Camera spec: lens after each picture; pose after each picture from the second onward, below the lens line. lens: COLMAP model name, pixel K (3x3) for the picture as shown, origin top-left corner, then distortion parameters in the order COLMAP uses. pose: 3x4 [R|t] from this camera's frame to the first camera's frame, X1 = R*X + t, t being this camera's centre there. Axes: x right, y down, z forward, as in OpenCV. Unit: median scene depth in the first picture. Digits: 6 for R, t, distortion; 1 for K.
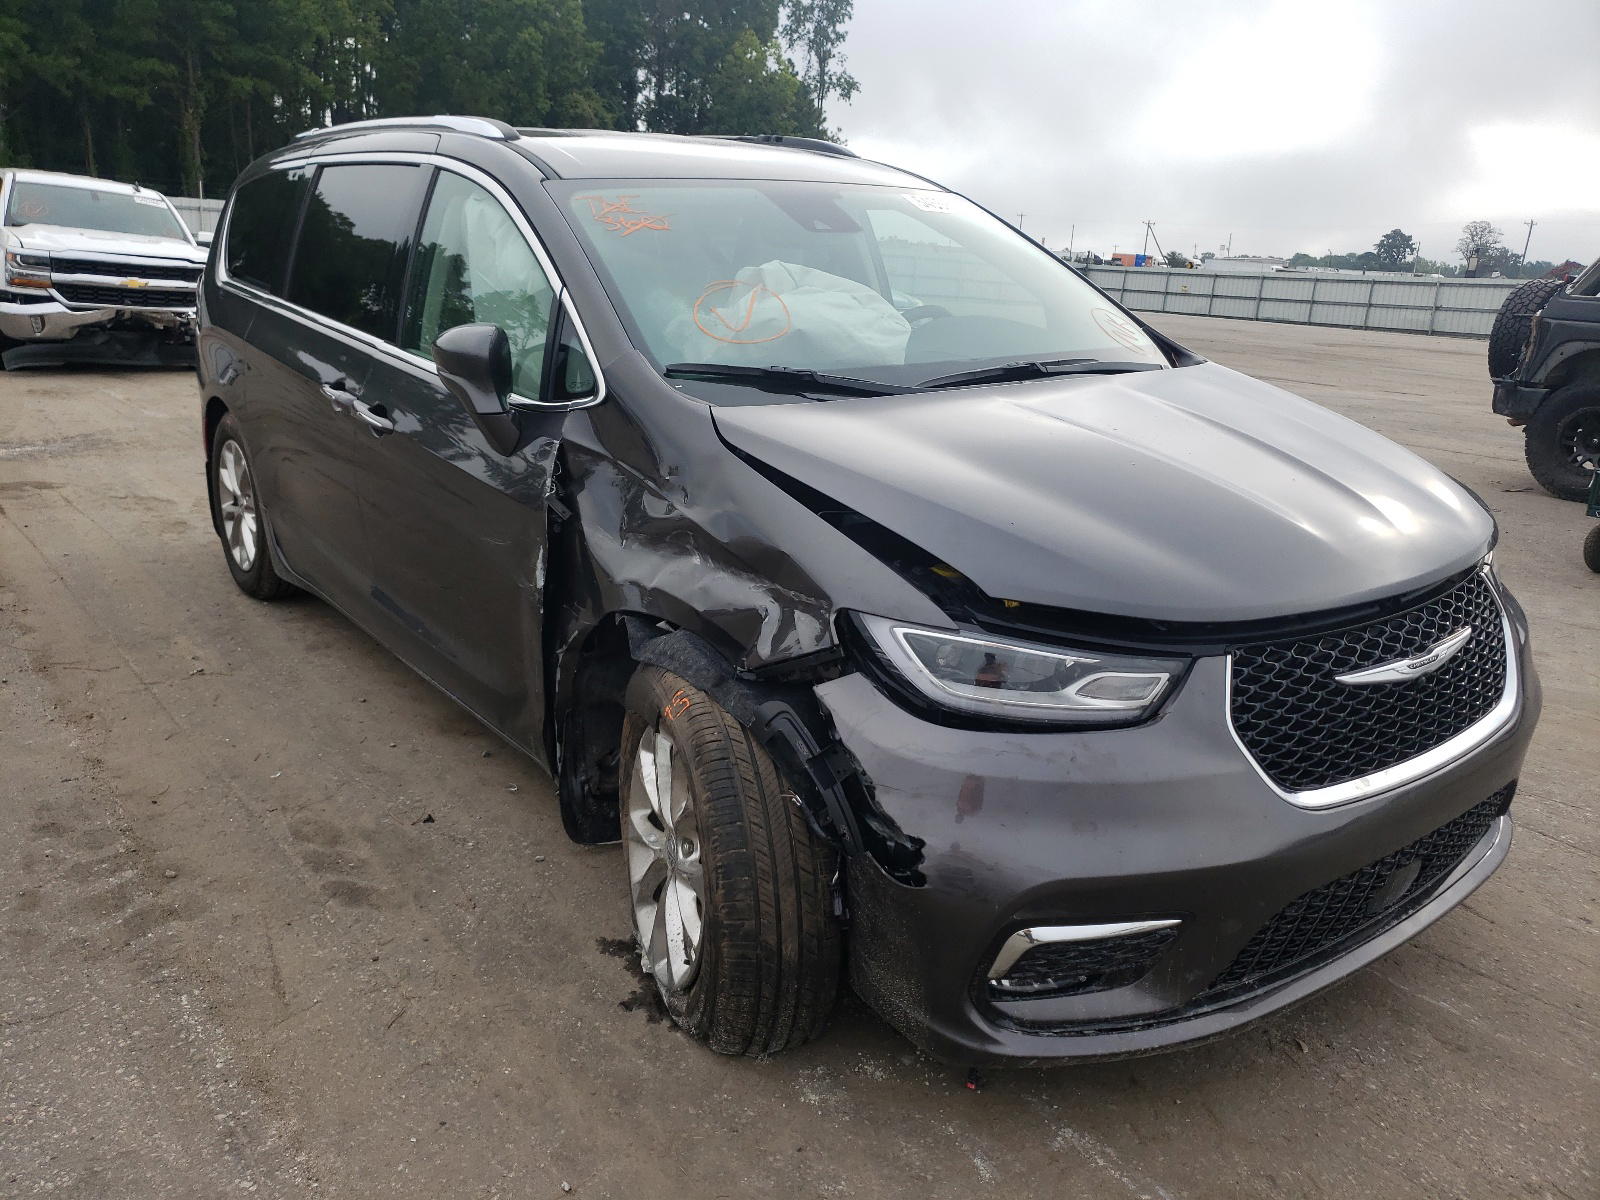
lens RADIAL K [[1182.8, 0, 800.0], [0, 1182.8, 600.0], [0, 0, 1]] dist [0.131770, -0.427199]
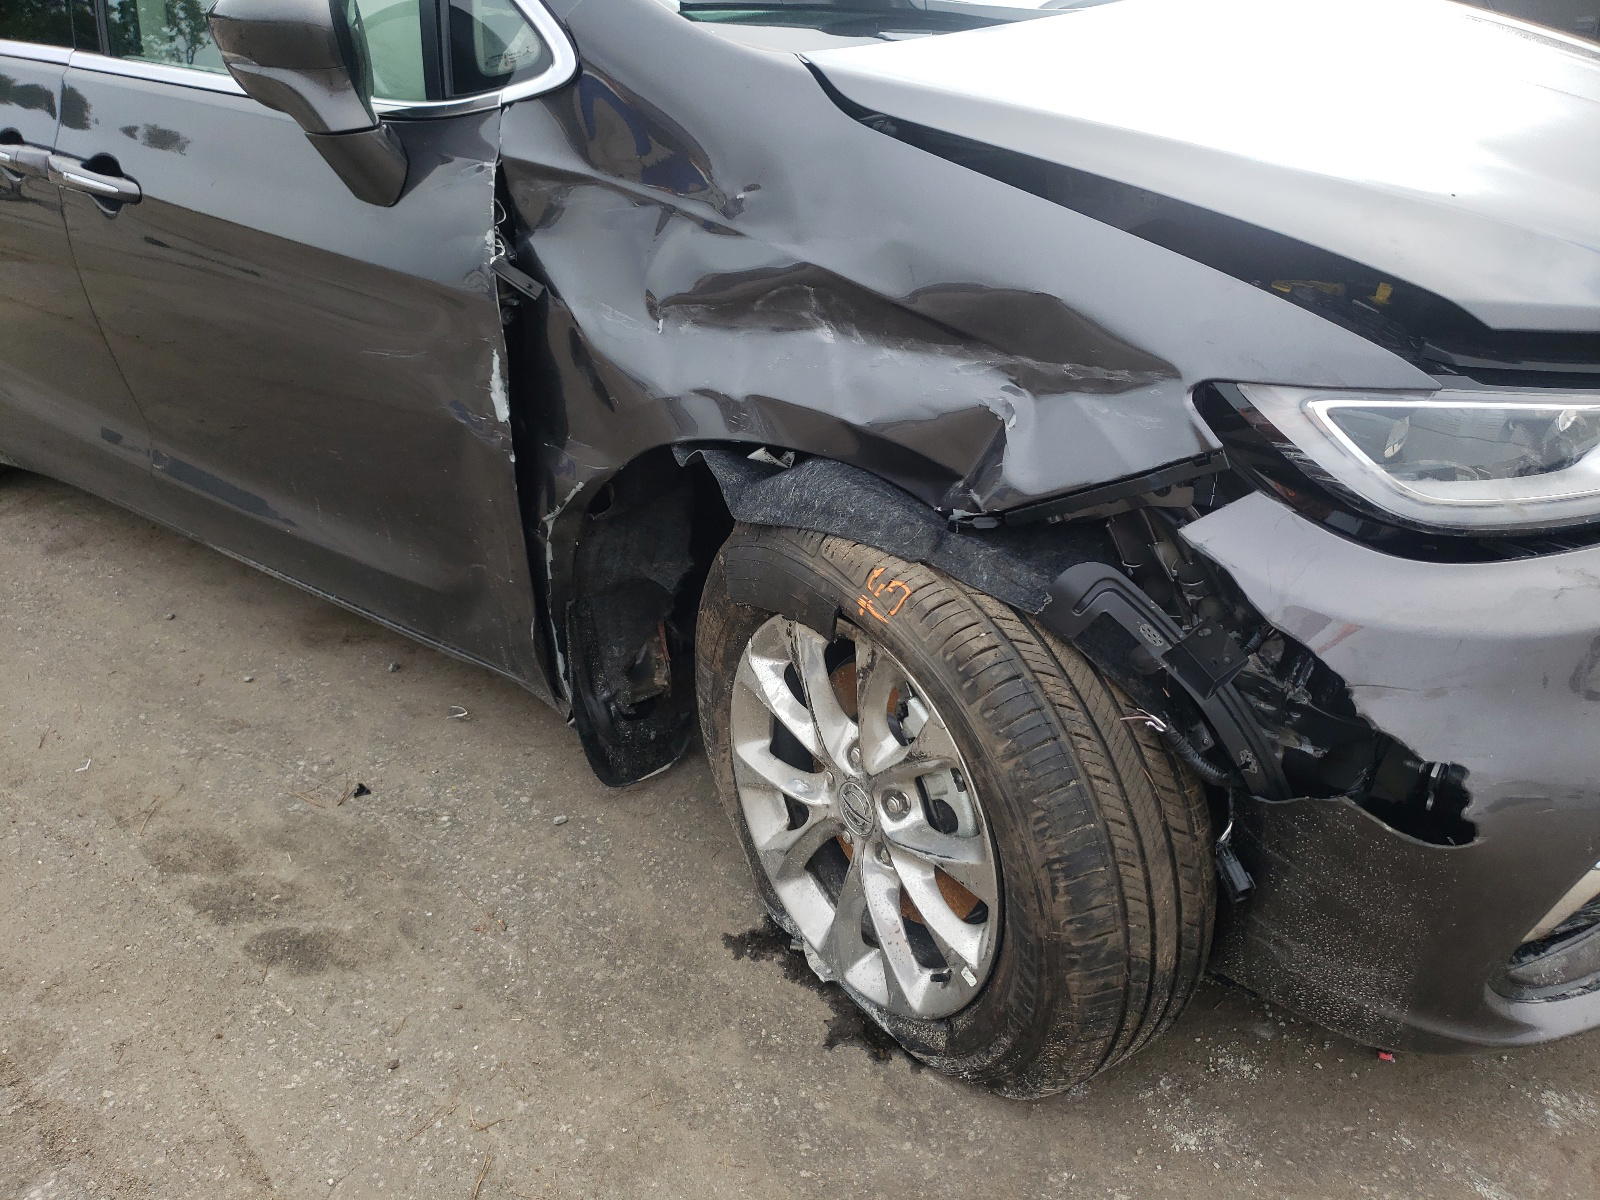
lens RADIAL K [[1212.6, 0, 800.0], [0, 1212.6, 600.0], [0, 0, 1]] dist [0.059638, -0.106348]
pose [[0.965257, -0.187602, 0.181891, -0.238980], [0.147054, 0.965405, 0.215332, -0.040072], [-0.215996, -0.181103, 0.959452, 0.418361]]
